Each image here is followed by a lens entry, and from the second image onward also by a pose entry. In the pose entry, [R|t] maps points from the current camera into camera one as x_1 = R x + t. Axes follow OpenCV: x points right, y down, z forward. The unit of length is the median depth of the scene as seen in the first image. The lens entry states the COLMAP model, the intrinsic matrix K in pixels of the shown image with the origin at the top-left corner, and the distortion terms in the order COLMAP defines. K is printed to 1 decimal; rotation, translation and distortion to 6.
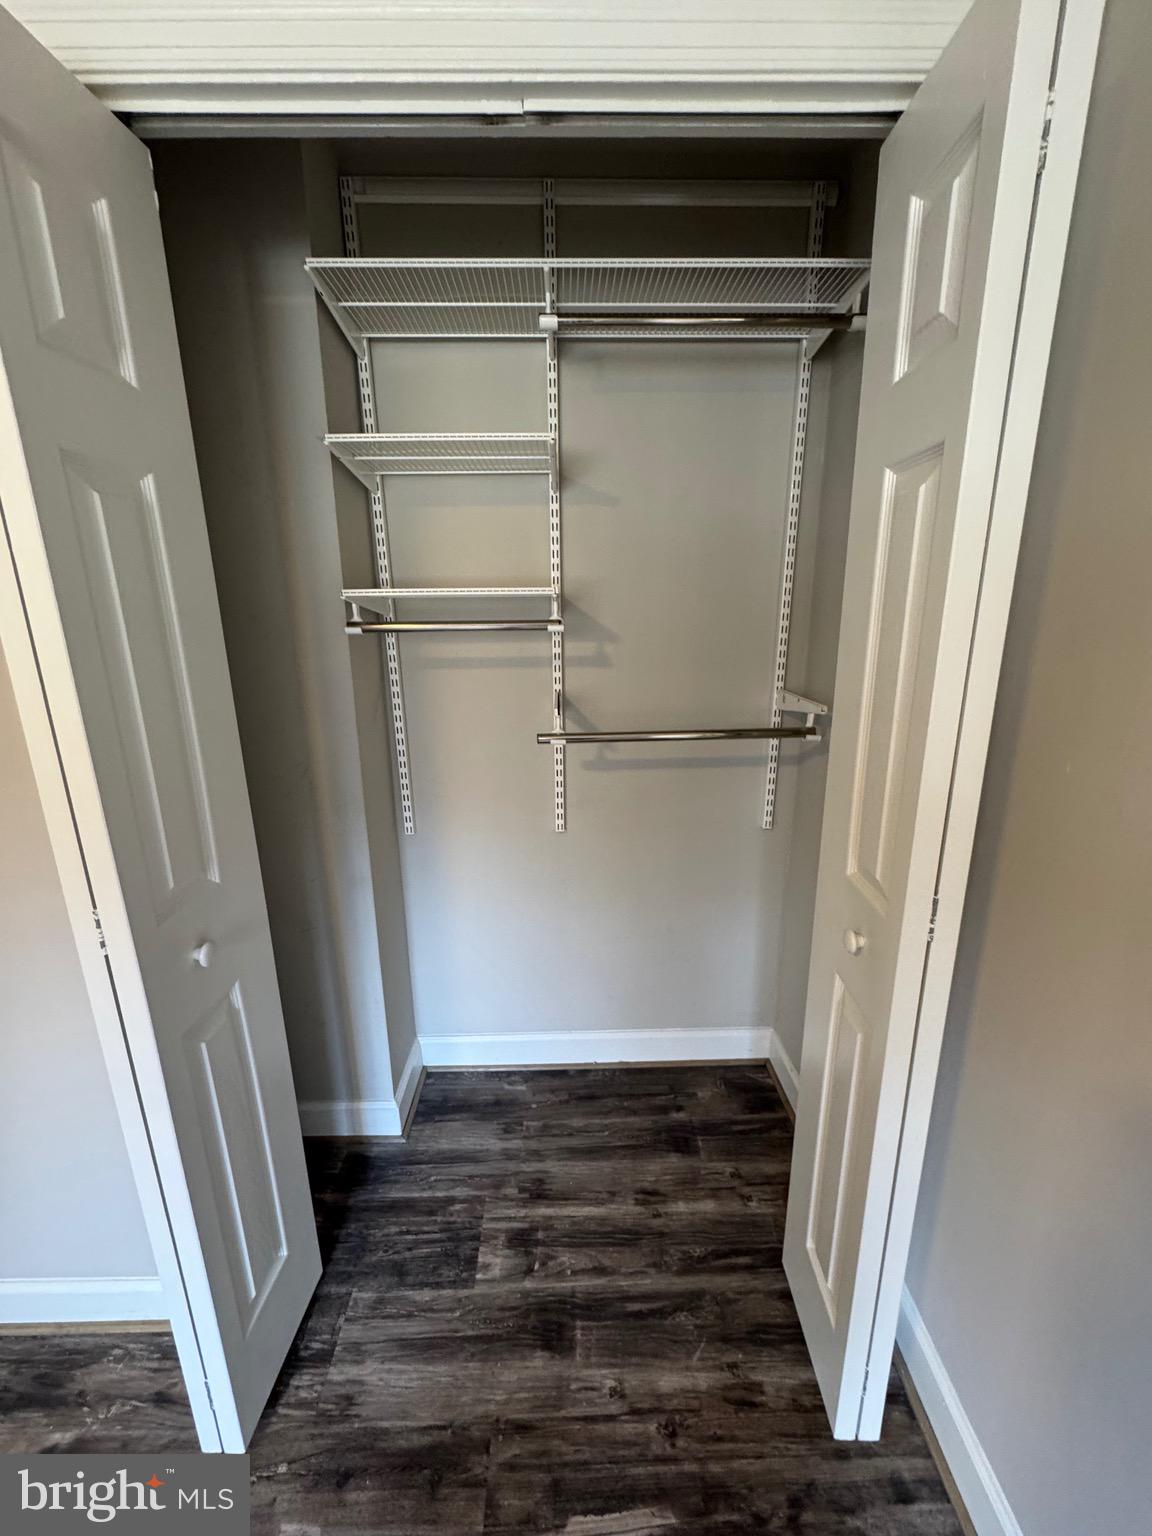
lens RADIAL K [[612.6, 0, 577.6], [0, 612.6, 765.3], [0, 0, 1]] dist [-0.004431, 0.001035]
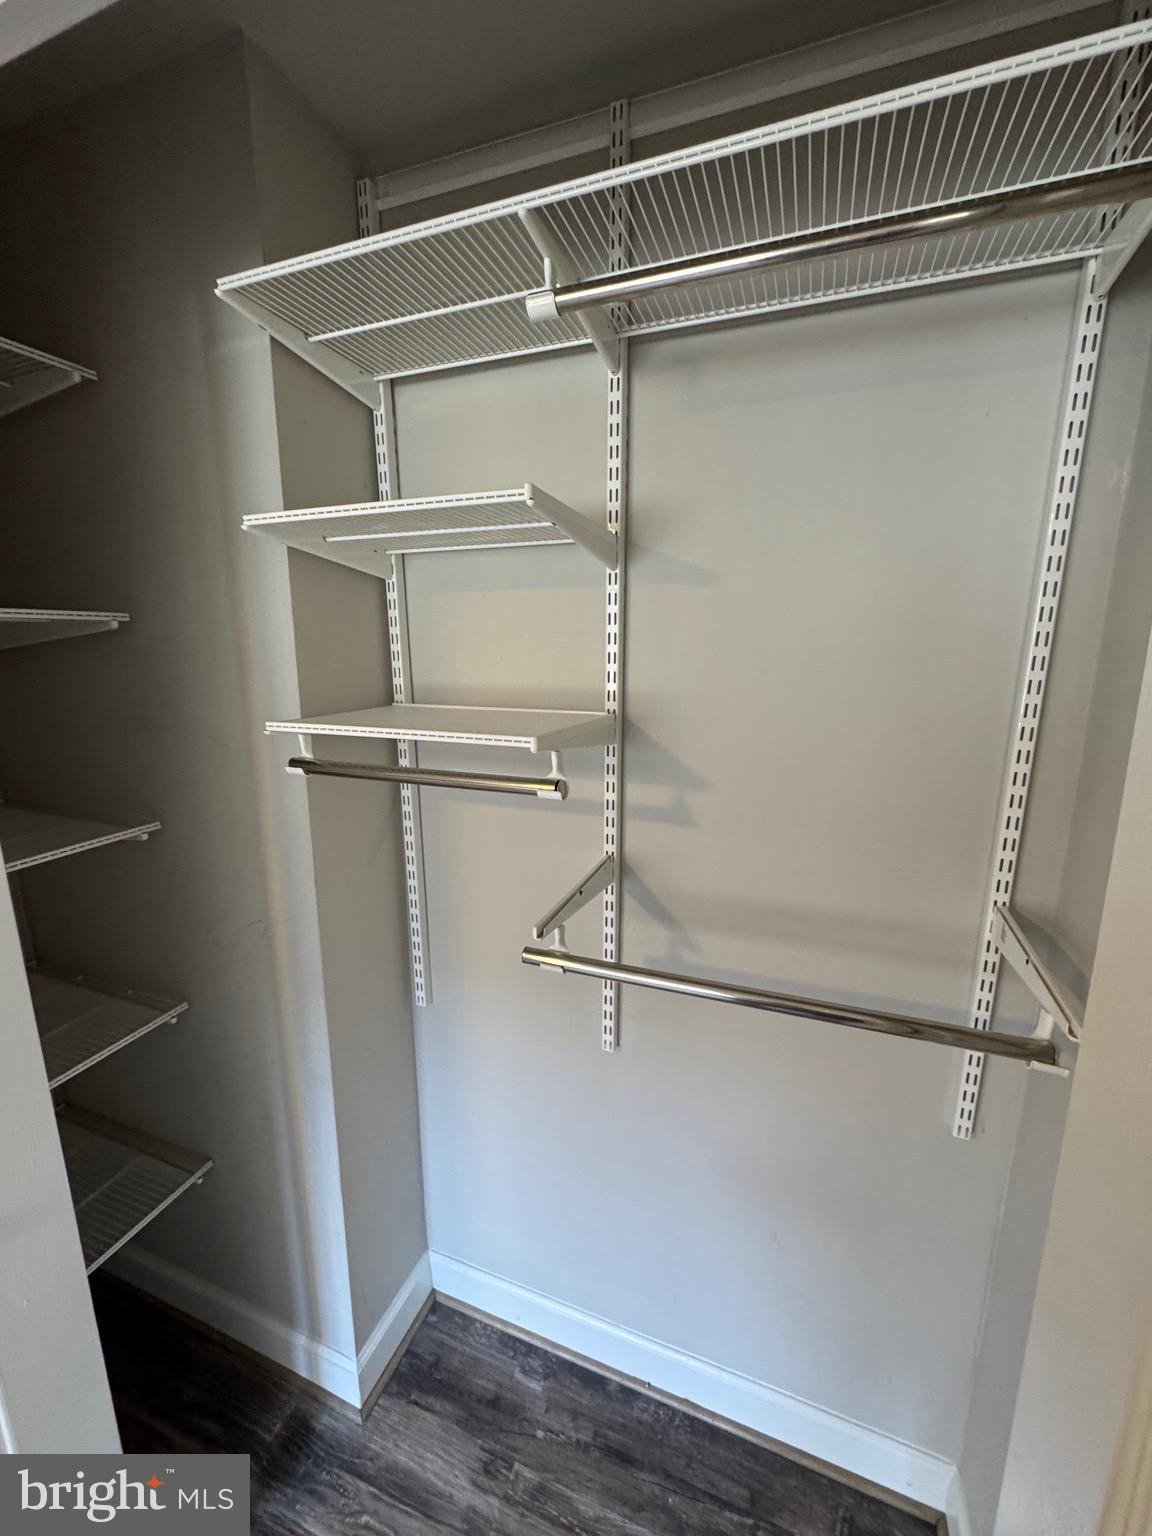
lens RADIAL K [[612.6, 0, 577.6], [0, 612.6, 765.3], [0, 0, 1]] dist [-0.004431, 0.001035]
pose [[0.925843, 0.085051, -0.368214, 0.174204], [-0.105532, 0.993771, -0.035805, -0.190794], [0.362875, 0.072008, 0.929051, 0.356748]]
